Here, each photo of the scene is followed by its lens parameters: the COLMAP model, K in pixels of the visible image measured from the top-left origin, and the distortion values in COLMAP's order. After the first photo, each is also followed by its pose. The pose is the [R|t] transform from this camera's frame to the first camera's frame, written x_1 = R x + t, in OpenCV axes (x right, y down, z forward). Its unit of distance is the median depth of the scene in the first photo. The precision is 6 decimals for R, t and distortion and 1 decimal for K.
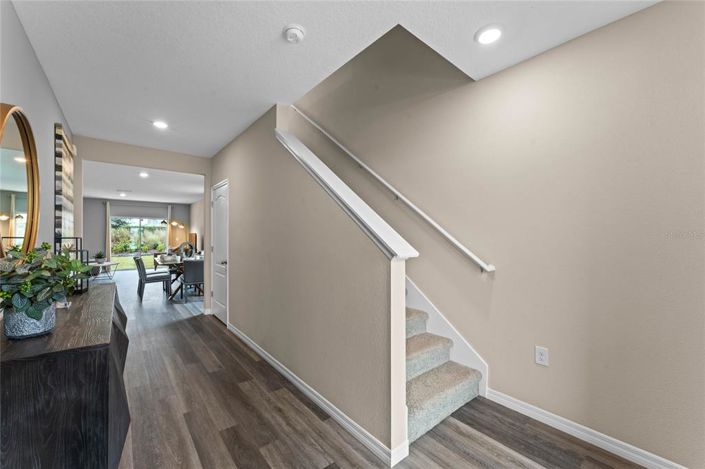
lens RADIAL K [[282.9, 0, 352.9], [0, 282.9, 236.1], [0, 0, 1]] dist [-0.001021, -0.000254]
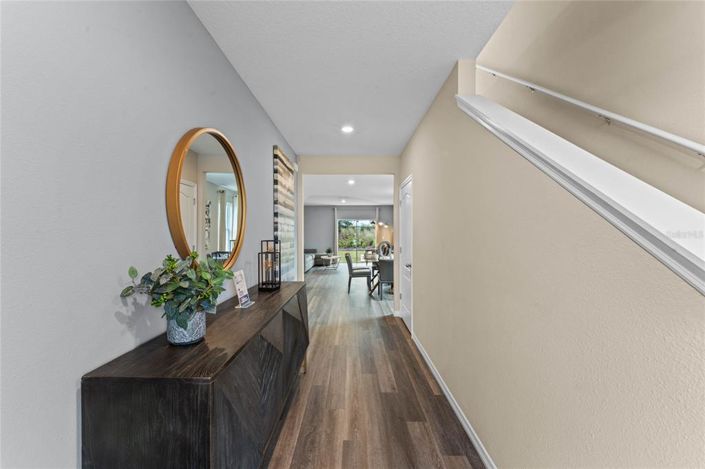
lens RADIAL K [[282.9, 0, 352.9], [0, 282.9, 236.1], [0, 0, 1]] dist [-0.001021, -0.000254]
pose [[0.767916, 0.002464, -0.640545, -0.005446], [0.003782, 0.999958, 0.008381, -0.012936], [0.640539, -0.008859, 0.767875, 0.201316]]
